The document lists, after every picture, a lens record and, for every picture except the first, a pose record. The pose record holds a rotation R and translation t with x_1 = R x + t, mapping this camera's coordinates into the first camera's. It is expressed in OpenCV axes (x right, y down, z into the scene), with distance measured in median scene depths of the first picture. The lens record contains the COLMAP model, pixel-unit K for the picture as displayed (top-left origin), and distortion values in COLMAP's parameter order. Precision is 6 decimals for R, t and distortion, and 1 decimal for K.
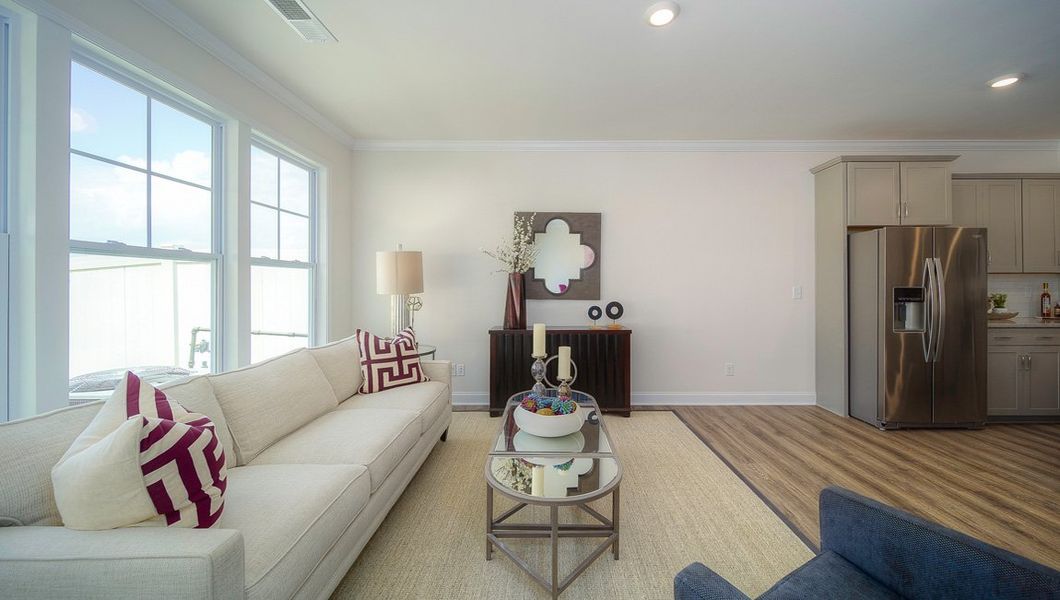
lens RADIAL K [[373.4, 0, 545.4], [0, 373.4, 280.4], [0, 0, 1]] dist [-0.001243, 0.000058]
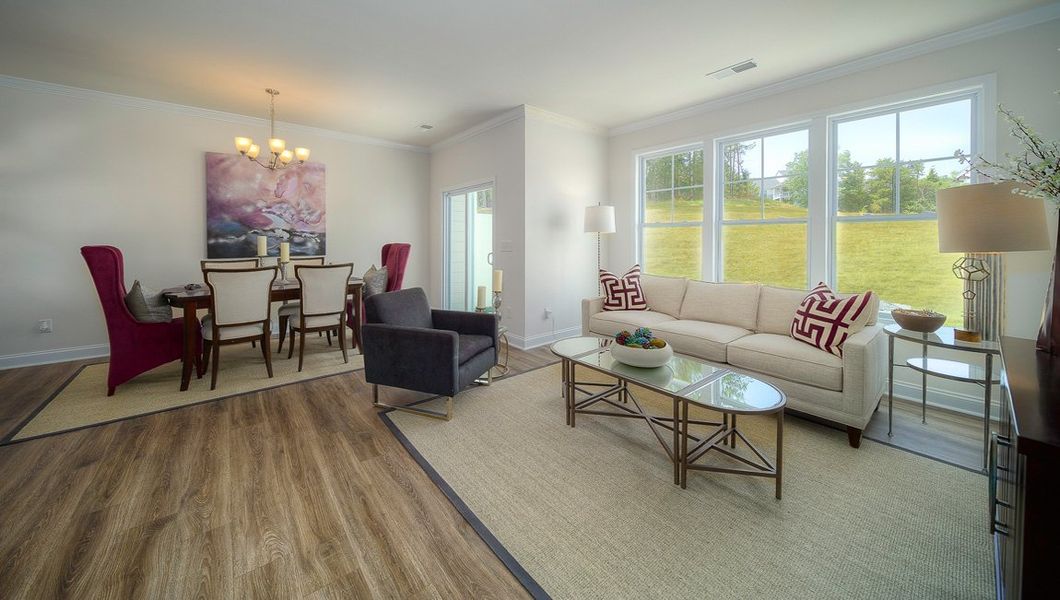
lens RADIAL K [[373.4, 0, 527.4], [0, 373.4, 239.9], [0, 0, 1]] dist [-0.001243, 0.000058]
pose [[-0.745780, 0.003595, -0.666183, 0.569112], [0.000576, 0.999989, 0.004751, 0.012162], [0.666192, 0.003159, -0.745773, 0.919462]]
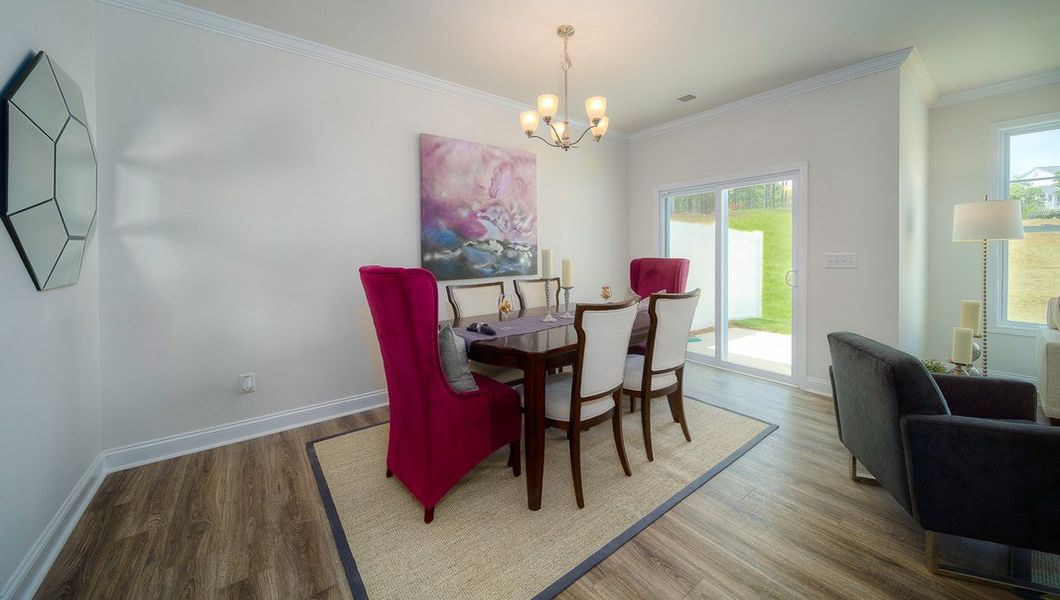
lens RADIAL K [[373.4, 0, 523.8], [0, 373.4, 255.8], [0, 0, 1]] dist [-0.001243, 0.000058]
pose [[-0.773869, 0.012615, -0.633221, 0.906119], [0.008581, 0.999919, 0.009434, 0.012282], [0.633288, 0.001868, -0.773914, 0.160812]]
